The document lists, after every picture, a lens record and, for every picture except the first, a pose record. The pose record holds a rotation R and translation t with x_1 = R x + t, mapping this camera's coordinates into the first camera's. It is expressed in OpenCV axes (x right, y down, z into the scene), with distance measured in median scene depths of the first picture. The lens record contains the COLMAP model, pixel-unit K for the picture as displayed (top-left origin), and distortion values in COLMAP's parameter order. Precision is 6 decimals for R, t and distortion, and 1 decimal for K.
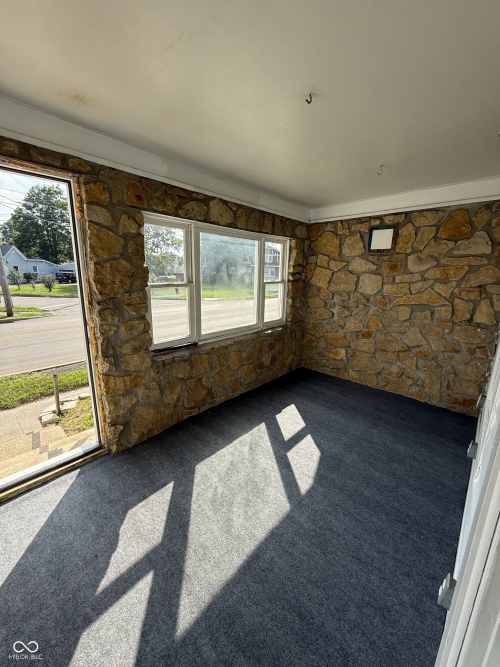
lens RADIAL K [[266.2, 0, 250.1], [0, 266.2, 331.3], [0, 0, 1]] dist [-0.000401, -0.000109]
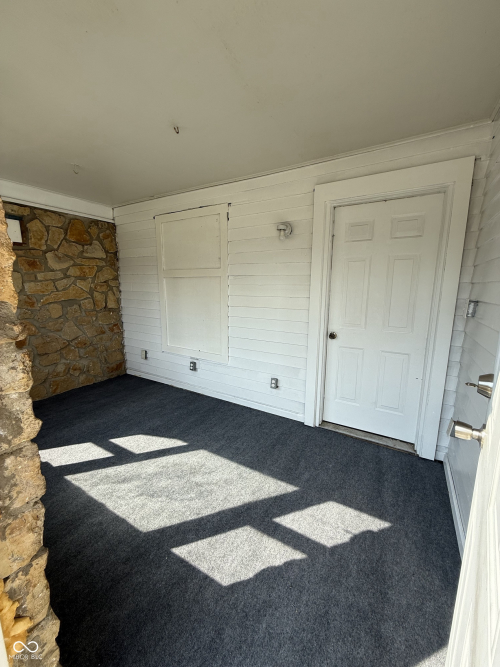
lens RADIAL K [[266.2, 0, 250.1], [0, 266.2, 331.3], [0, 0, 1]] dist [-0.000401, -0.000109]
pose [[-0.204592, -0.185218, 0.961164, -0.607416], [0.208288, 0.951209, 0.227636, -0.076445], [-0.956430, 0.246771, -0.156031, 0.523906]]
